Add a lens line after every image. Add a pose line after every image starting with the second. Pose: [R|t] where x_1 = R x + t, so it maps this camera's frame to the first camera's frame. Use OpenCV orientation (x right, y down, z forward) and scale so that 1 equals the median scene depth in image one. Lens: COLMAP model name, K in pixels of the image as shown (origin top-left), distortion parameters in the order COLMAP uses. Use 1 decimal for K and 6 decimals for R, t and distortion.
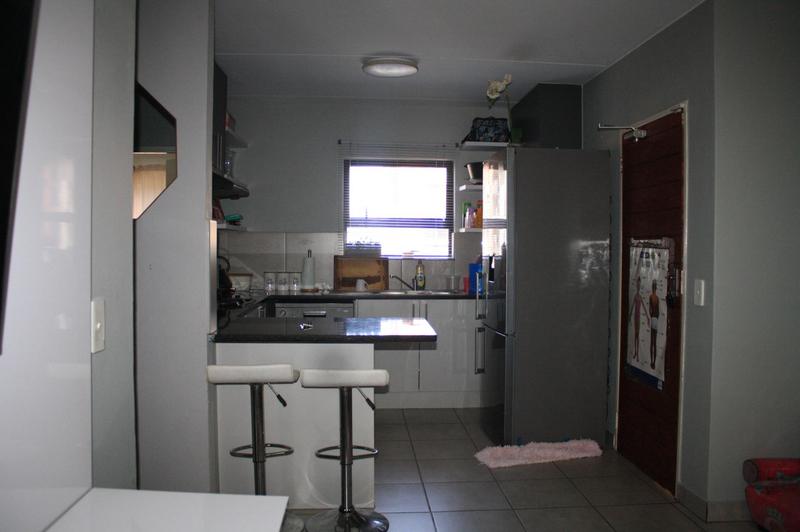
lens RADIAL K [[670.9, 0, 400.0], [0, 670.9, 266.0], [0, 0, 1]] dist [-0.167108, 0.128906]
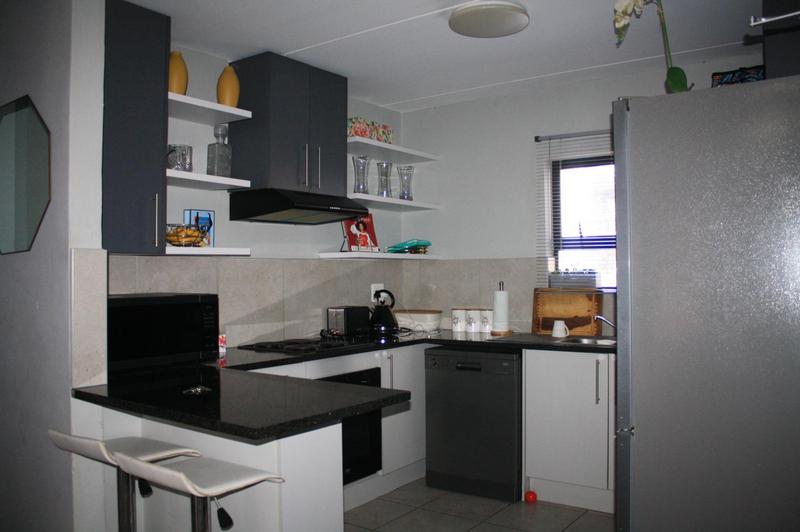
lens RADIAL K [[670.9, 0, 400.0], [0, 670.9, 266.0], [0, 0, 1]] dist [-0.167108, 0.128906]
pose [[0.762894, -0.024581, -0.646056, 0.276084], [-0.003013, 0.999131, -0.041572, -0.009143], [0.646516, 0.033662, 0.762157, 0.326211]]
